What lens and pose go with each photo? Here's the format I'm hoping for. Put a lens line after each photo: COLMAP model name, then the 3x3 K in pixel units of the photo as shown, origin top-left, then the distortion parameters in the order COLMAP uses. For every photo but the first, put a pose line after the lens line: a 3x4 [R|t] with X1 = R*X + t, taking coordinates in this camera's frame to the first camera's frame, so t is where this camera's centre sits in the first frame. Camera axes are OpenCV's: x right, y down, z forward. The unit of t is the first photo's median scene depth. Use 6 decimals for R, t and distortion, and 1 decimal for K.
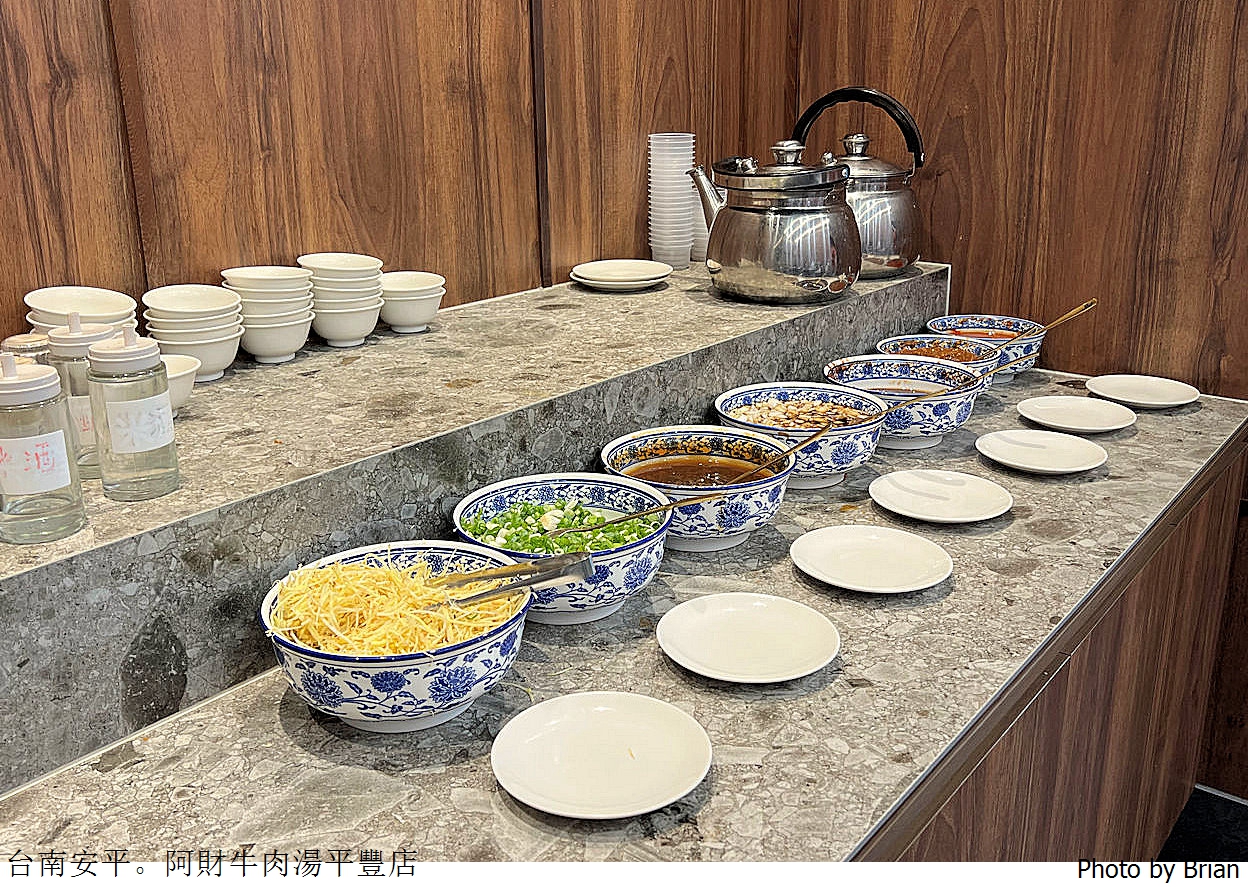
lens RADIAL K [[1174.6, 0, 624.0], [0, 1174.6, 443.5], [0, 0, 1]] dist [0.092232, -0.152136]
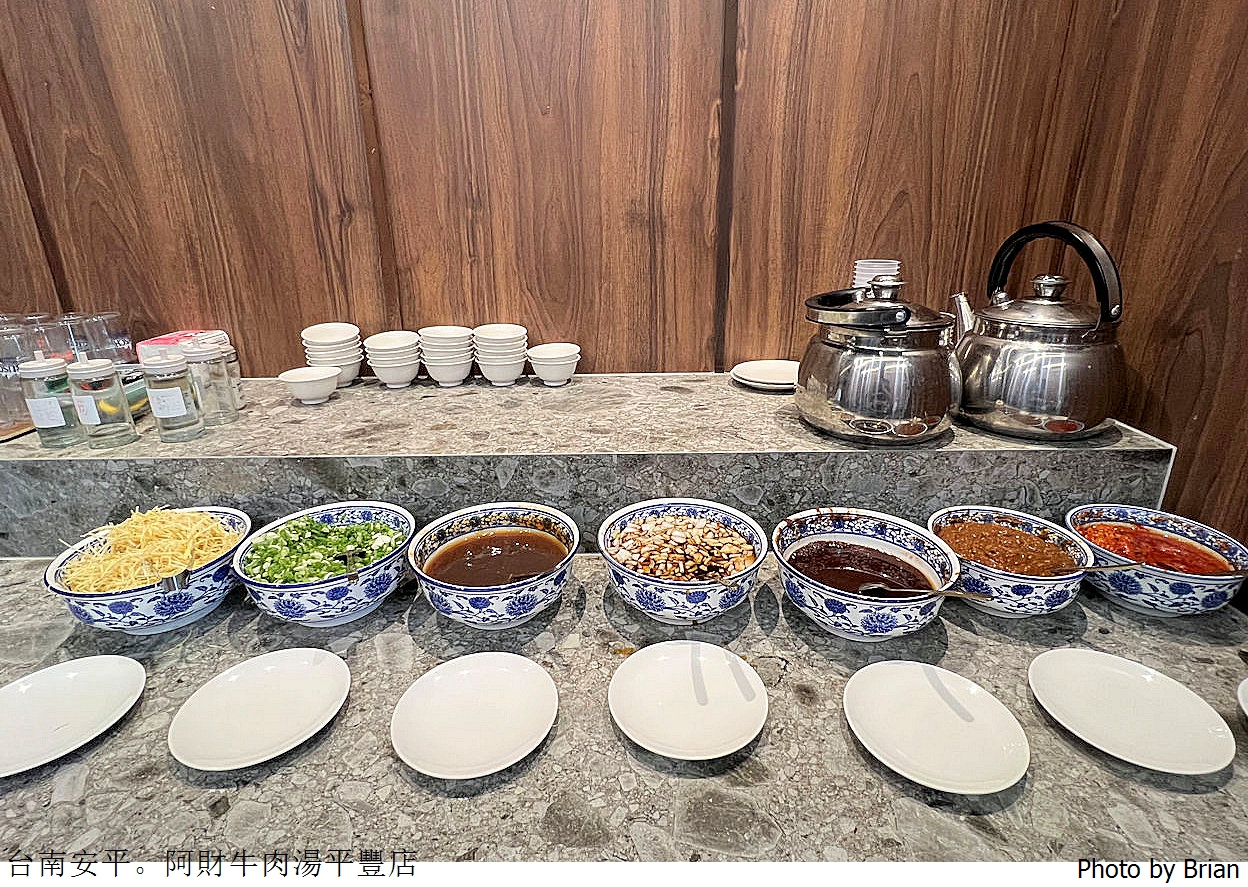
lens RADIAL K [[617.5, 0, 622.5], [0, 617.5, 429.1], [0, 0, 1]] dist [0.000989, 0.000557]
pose [[0.600701, 0.266019, -0.753918, 0.471255], [-0.234058, 0.960216, 0.152320, -0.180506], [0.764445, 0.084962, 0.639066, 0.582941]]
